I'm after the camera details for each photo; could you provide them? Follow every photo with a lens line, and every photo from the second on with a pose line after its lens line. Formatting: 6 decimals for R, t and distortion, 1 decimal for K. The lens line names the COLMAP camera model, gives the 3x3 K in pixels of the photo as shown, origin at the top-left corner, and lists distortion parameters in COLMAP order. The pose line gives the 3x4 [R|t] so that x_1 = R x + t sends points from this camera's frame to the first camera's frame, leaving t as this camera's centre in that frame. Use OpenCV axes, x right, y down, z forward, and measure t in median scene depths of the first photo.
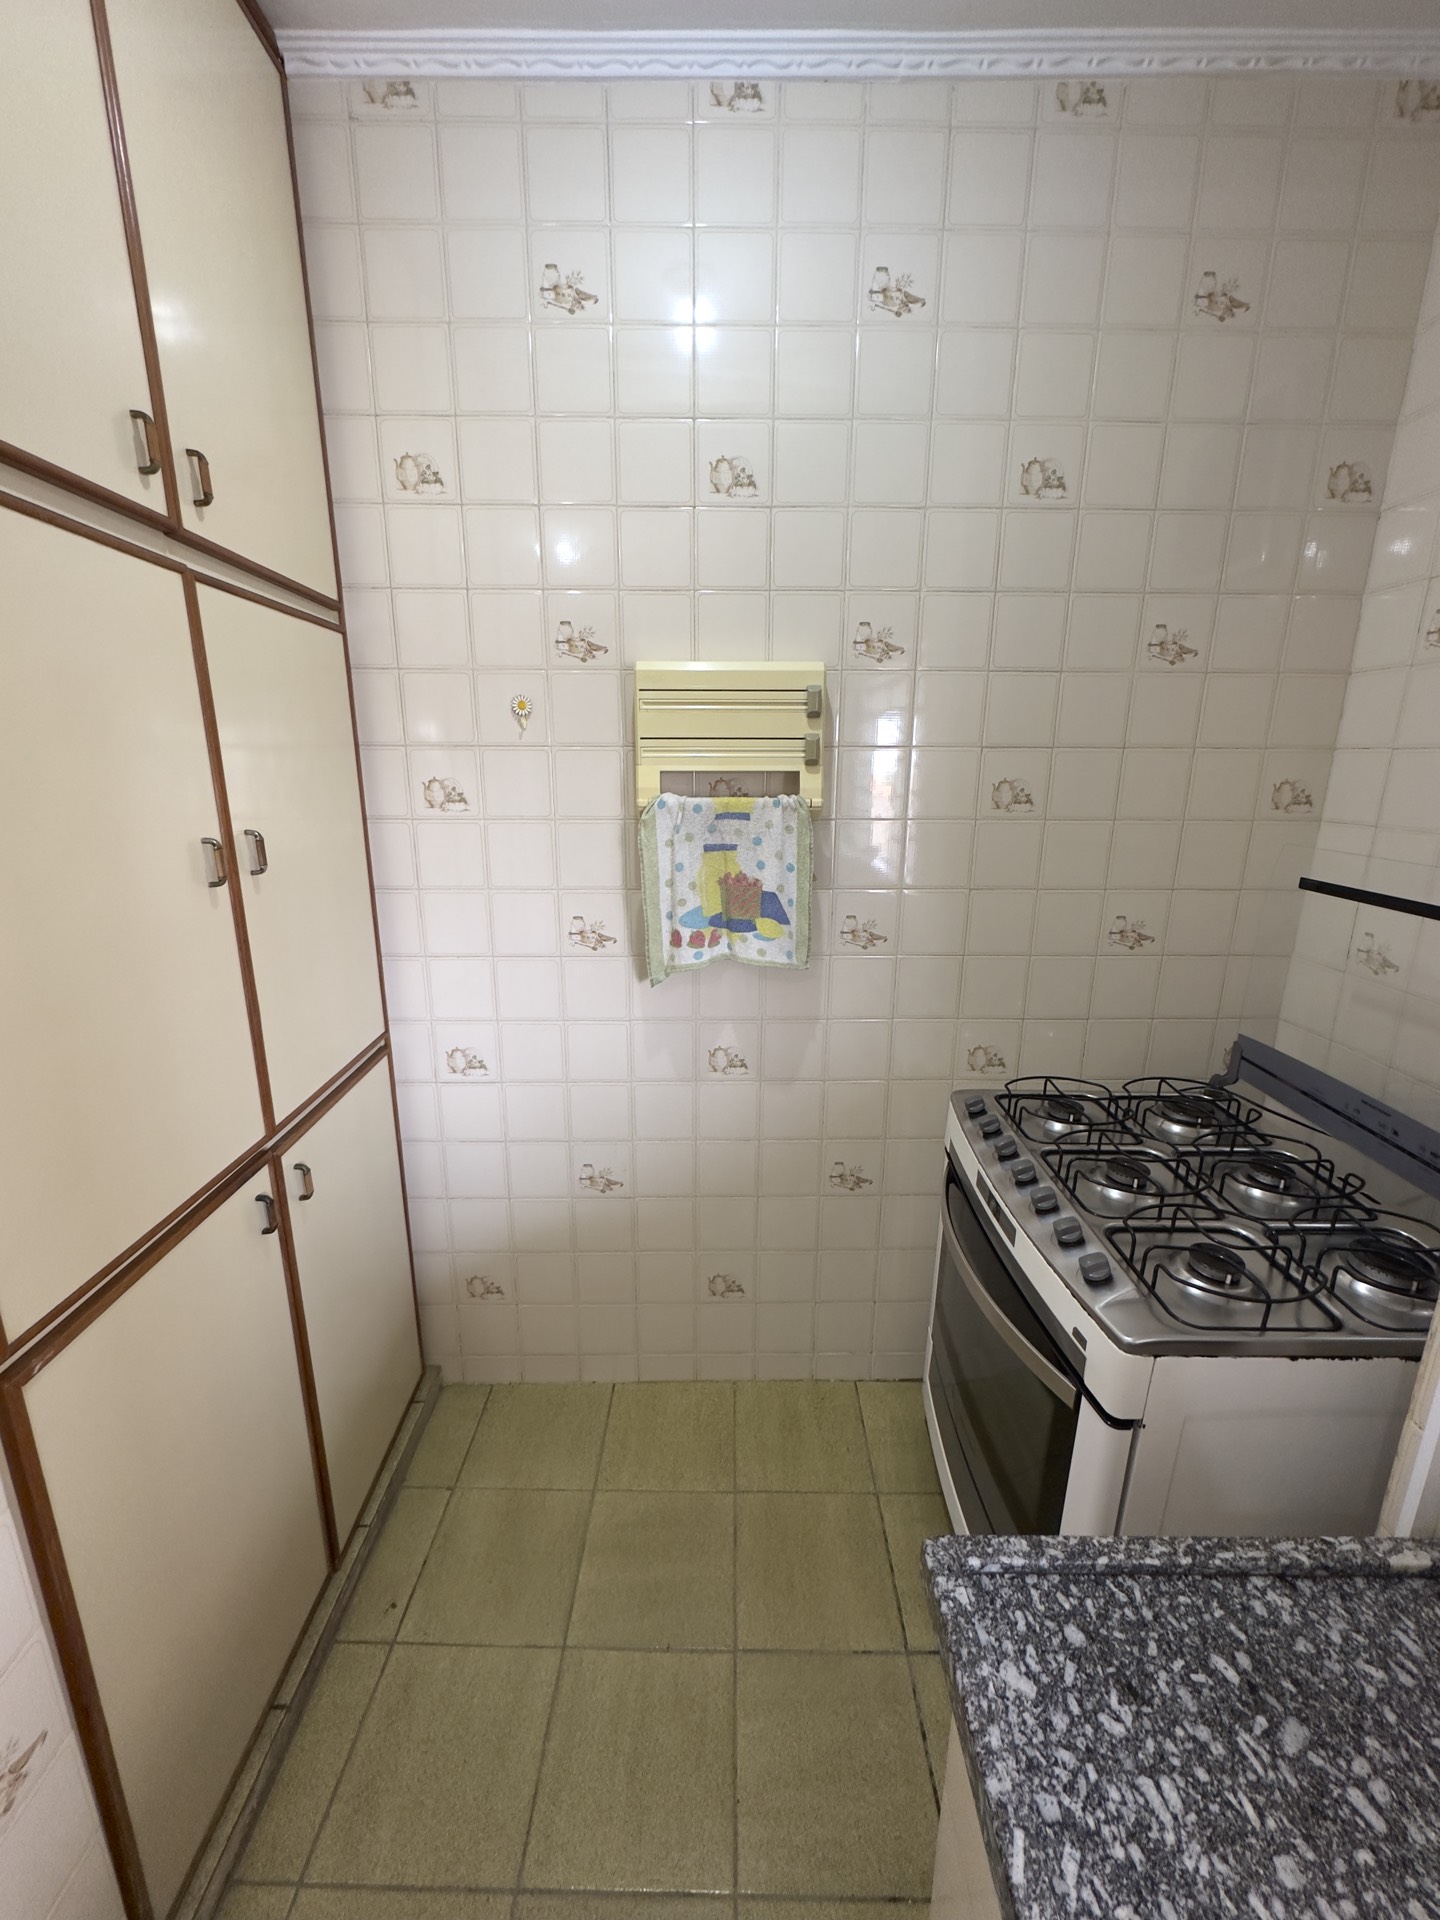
lens RADIAL K [[766.9, 0, 720.0], [0, 766.9, 960.0], [0, 0, 1]] dist [-0.001120, 0.000173]
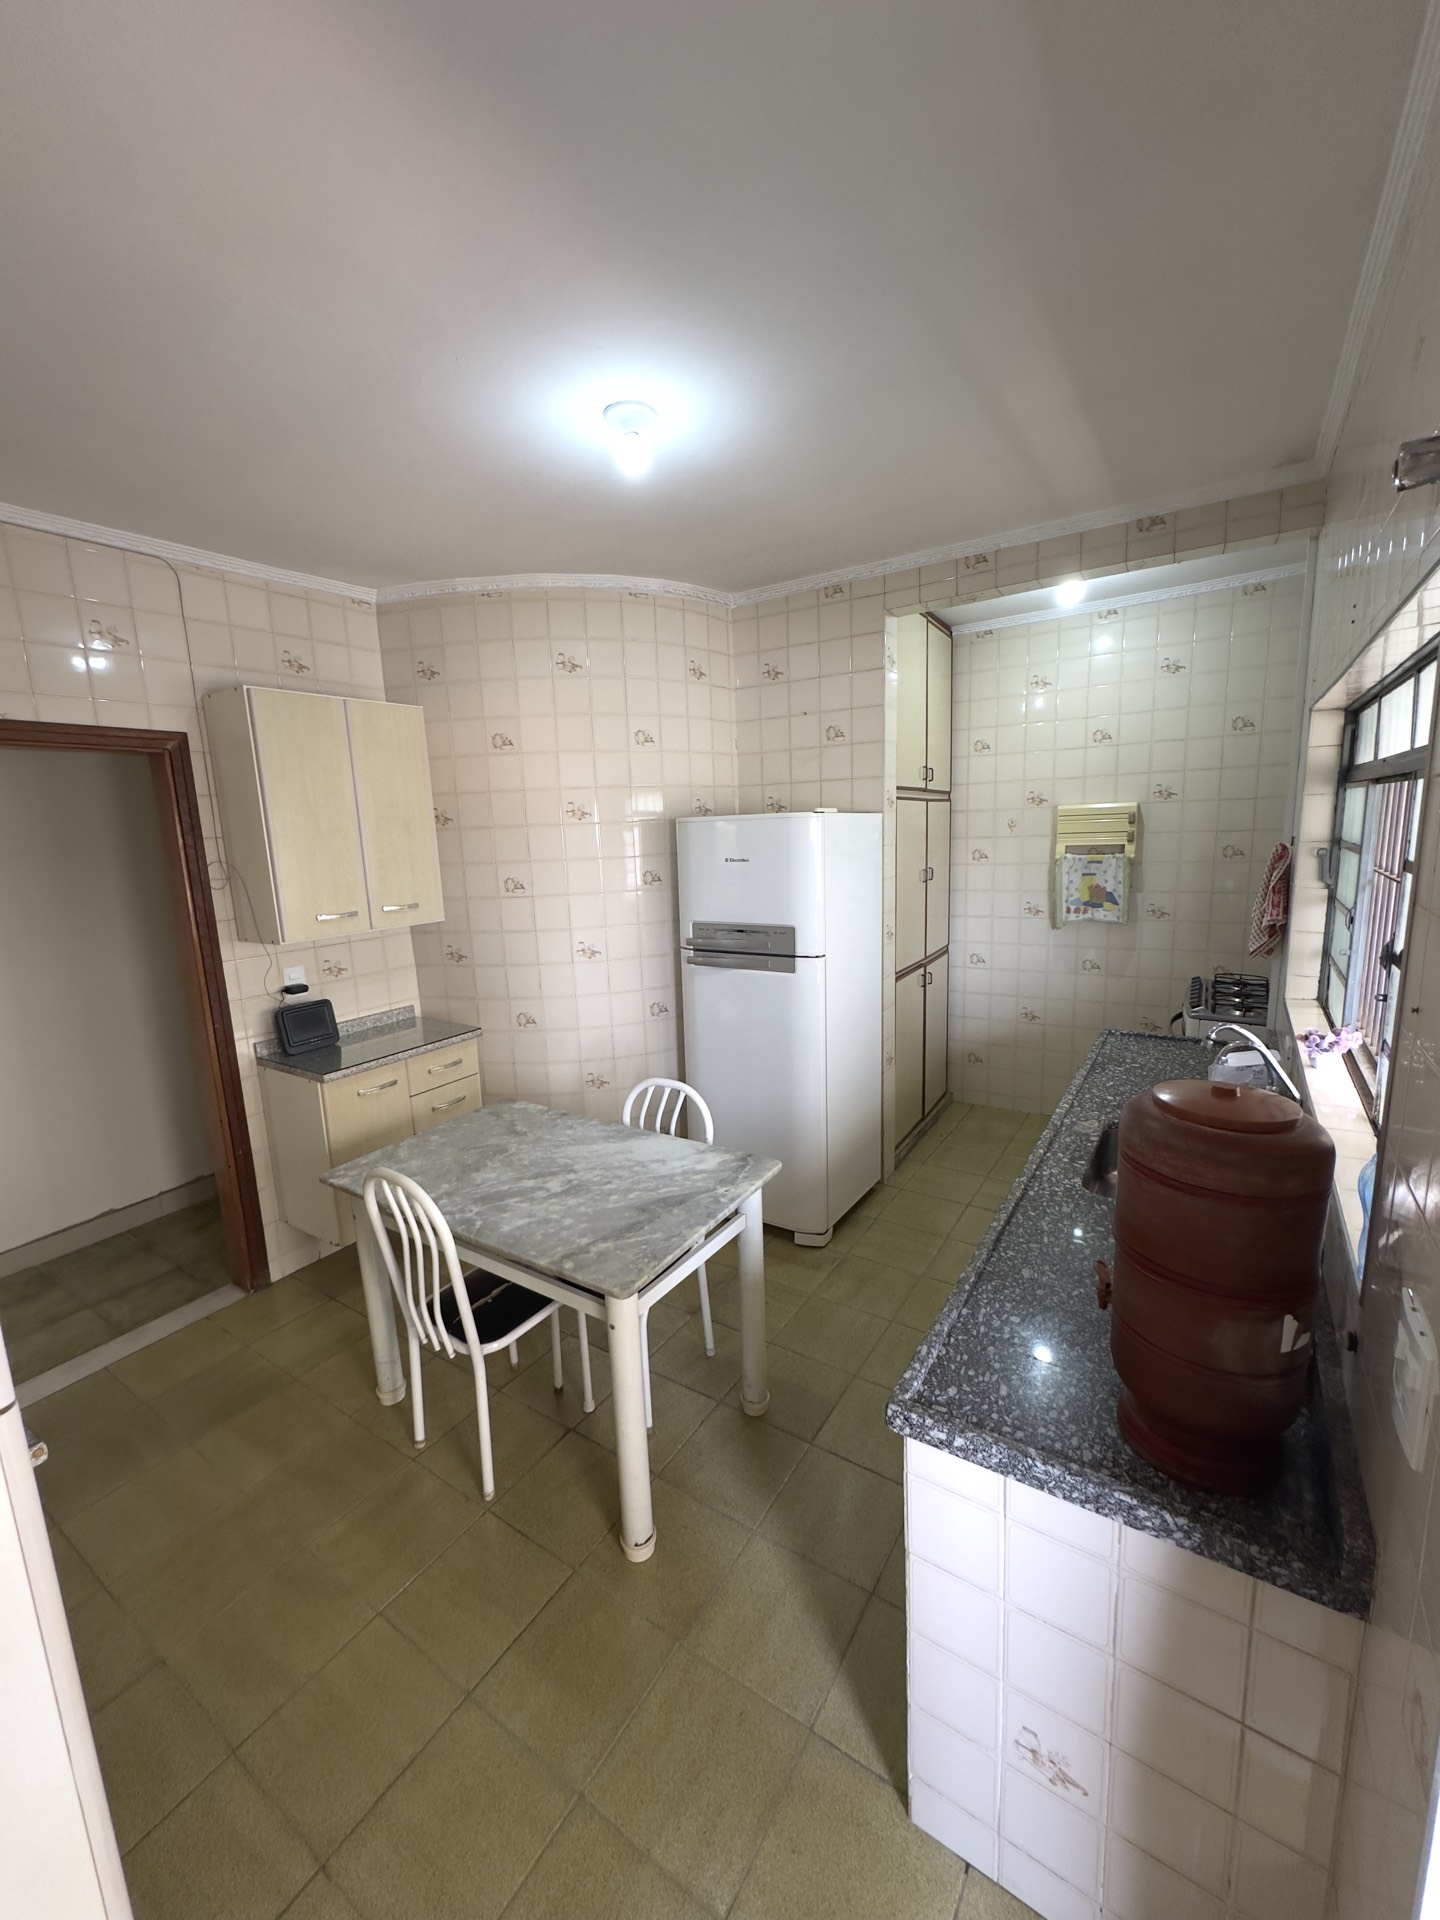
lens RADIAL K [[766.9, 0, 720.0], [0, 766.9, 960.0], [0, 0, 1]] dist [-0.001120, 0.000173]
pose [[0.838884, 0.058059, -0.541205, 0.364011], [-0.092454, 0.995046, -0.036561, 0.341034], [0.536401, 0.080707, 0.840096, -1.764629]]
